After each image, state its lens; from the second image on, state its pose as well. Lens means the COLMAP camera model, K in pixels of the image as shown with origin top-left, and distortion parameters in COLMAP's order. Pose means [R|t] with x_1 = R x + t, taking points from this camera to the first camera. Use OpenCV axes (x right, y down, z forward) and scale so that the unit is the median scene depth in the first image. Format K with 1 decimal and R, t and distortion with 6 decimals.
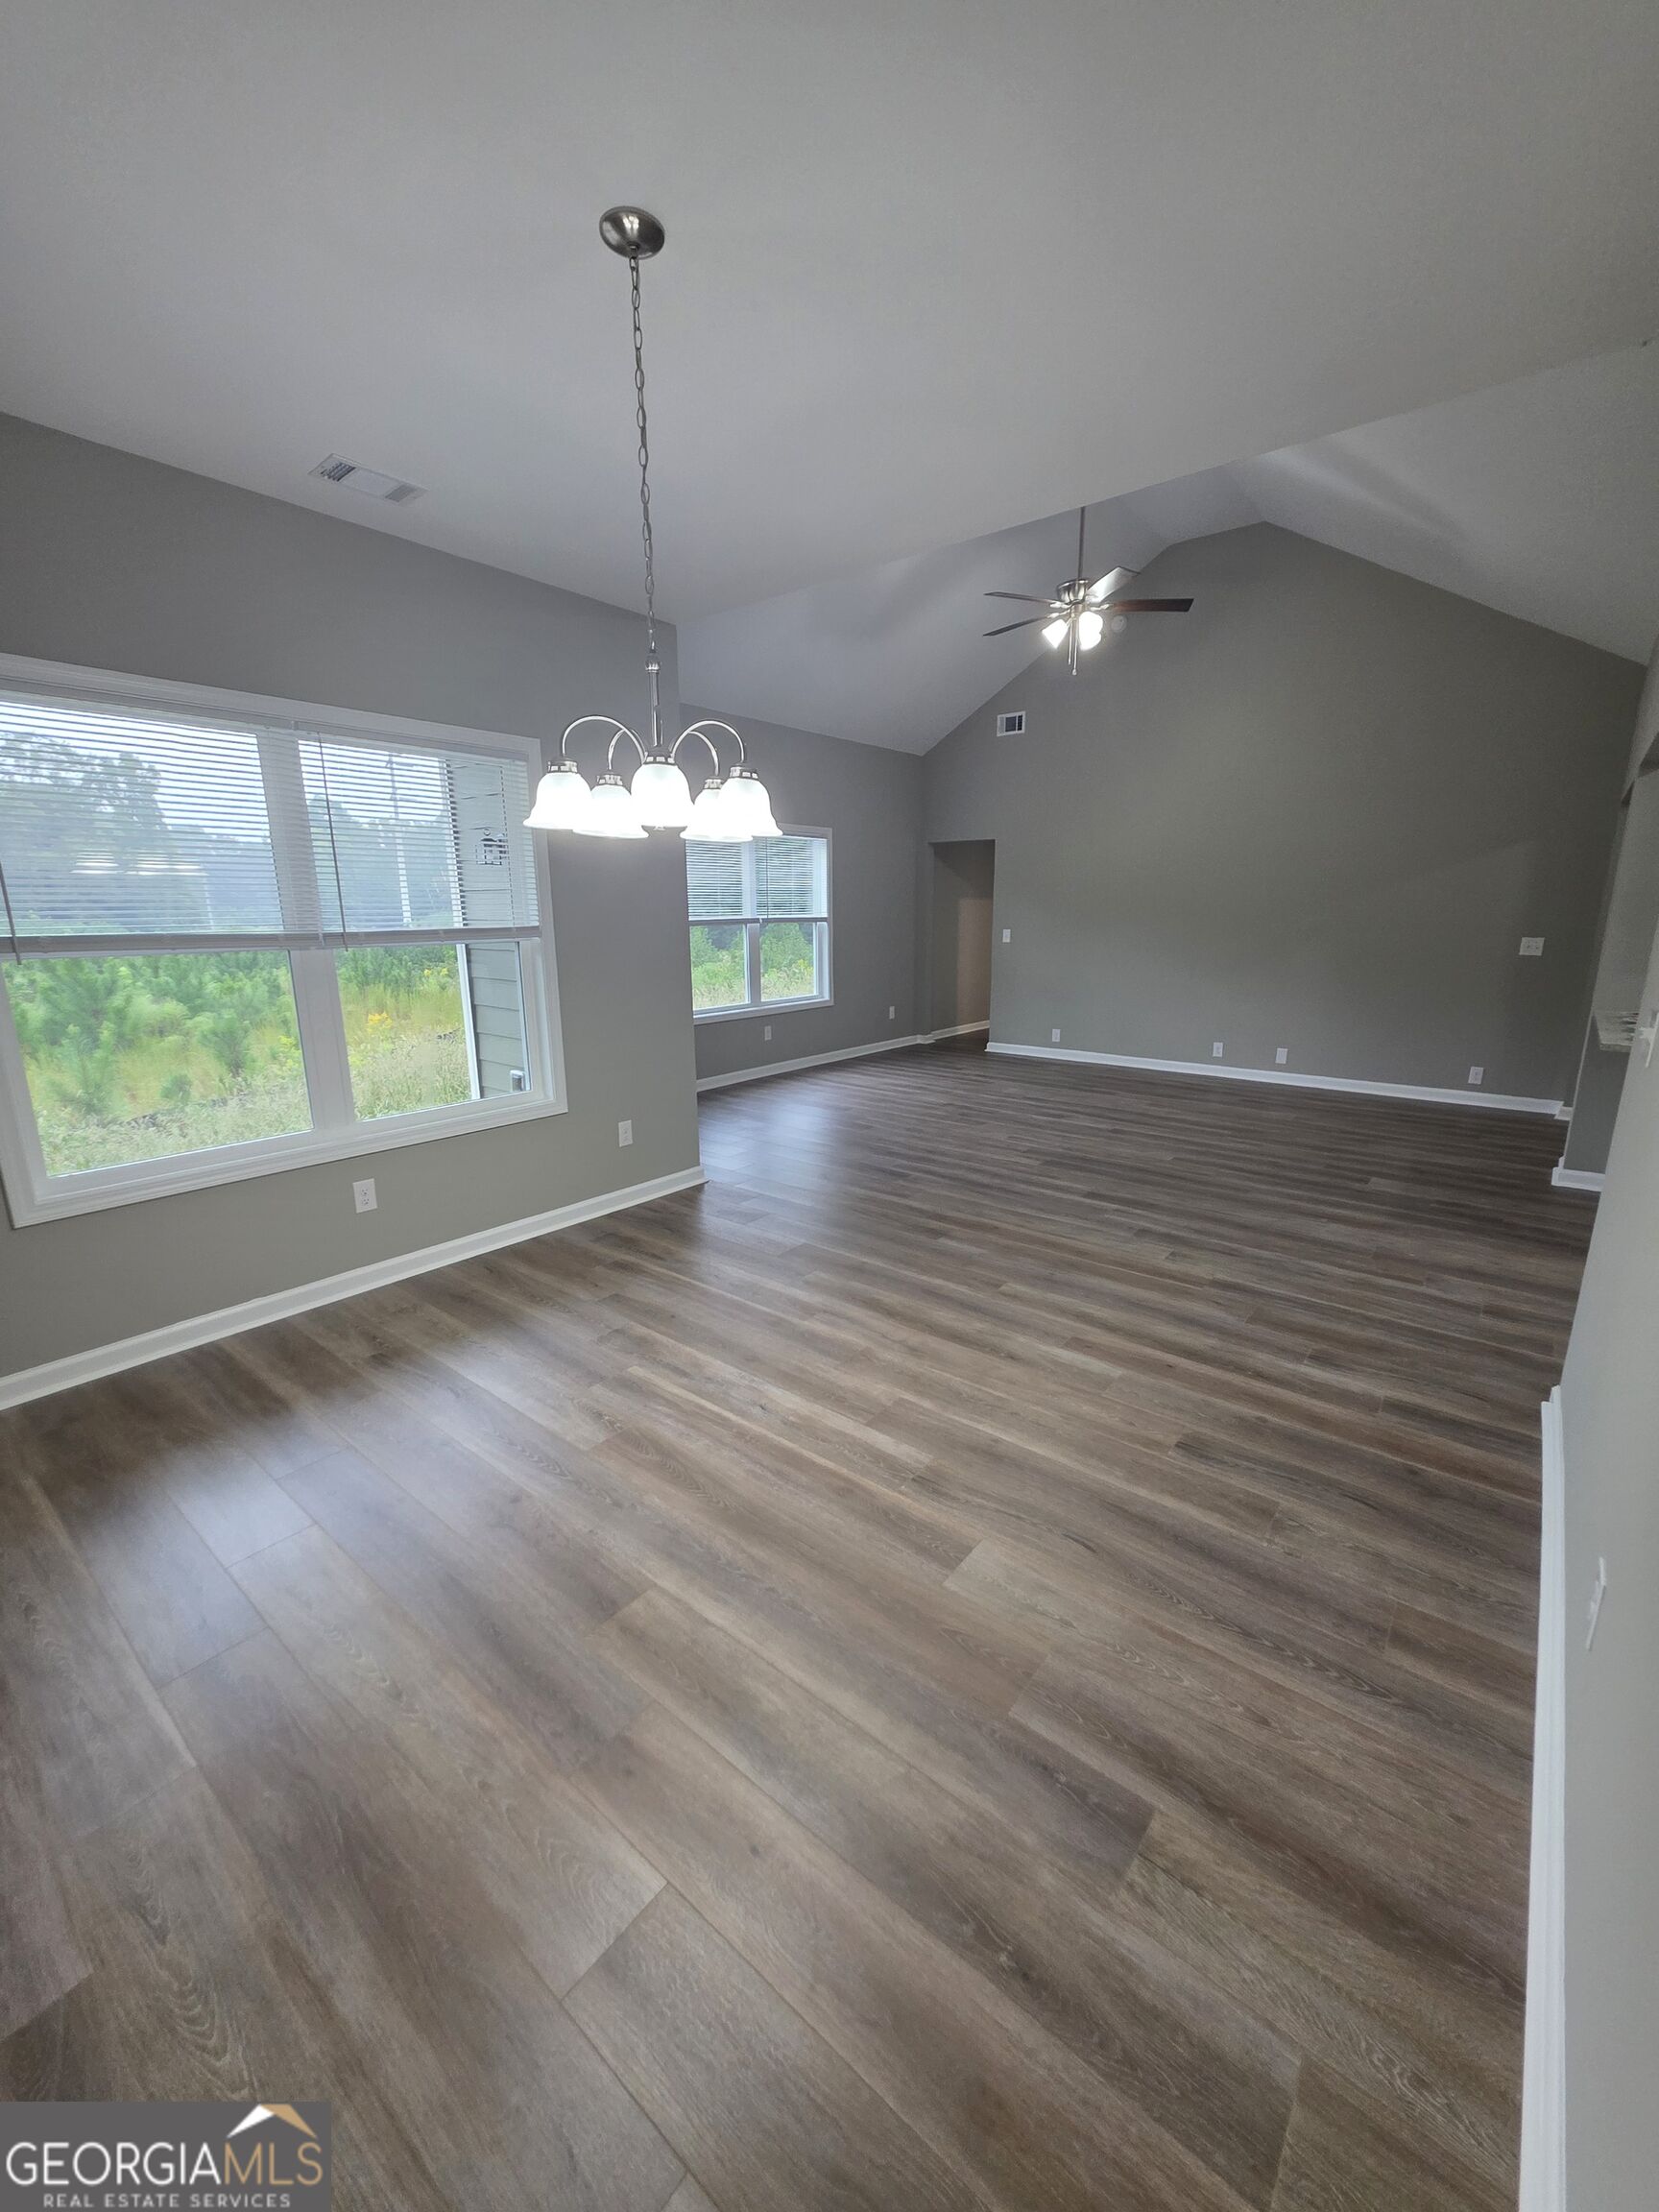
lens RADIAL K [[876.5, 0, 842.7], [0, 876.5, 1106.3], [0, 0, 1]] dist [0.000492, 0.000334]
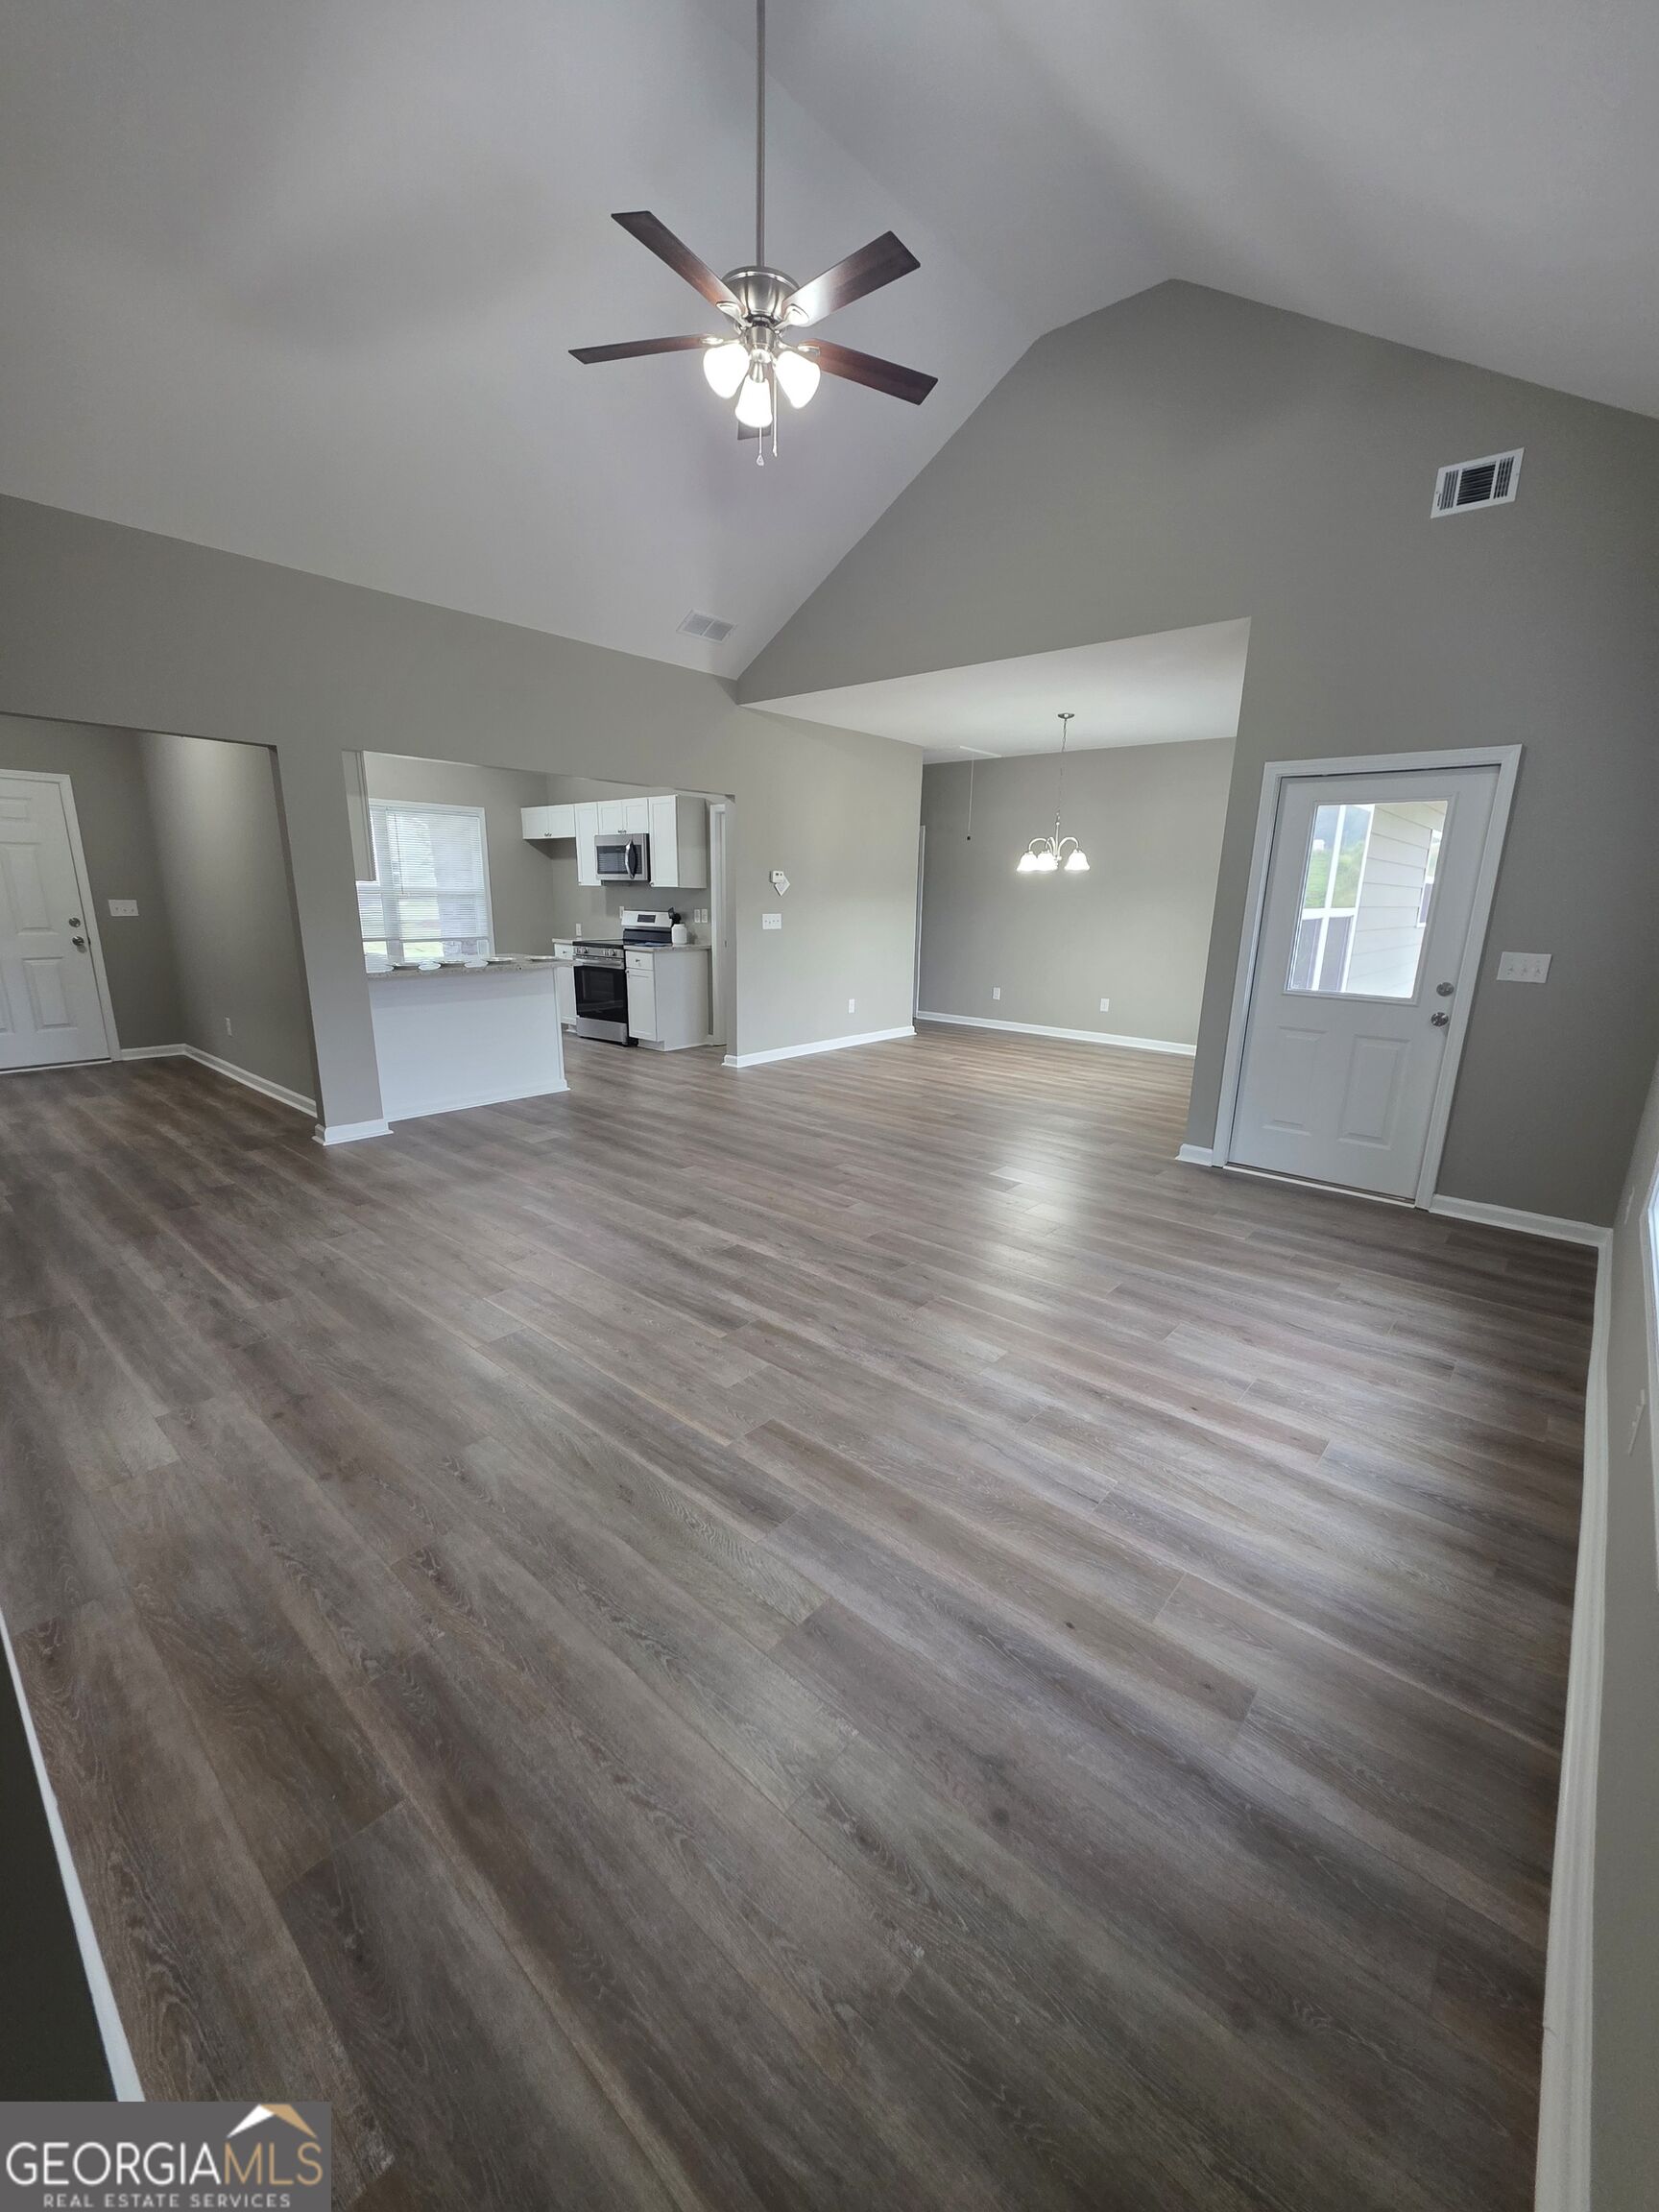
lens RADIAL K [[876.5, 0, 838.2], [0, 876.5, 1110.3], [0, 0, 1]] dist [0.000492, 0.000334]
pose [[-0.998594, -0.032153, 0.042152, 0.250736], [-0.009127, 0.887482, 0.460751, -0.552428], [-0.052224, 0.459718, -0.886528, 2.385422]]
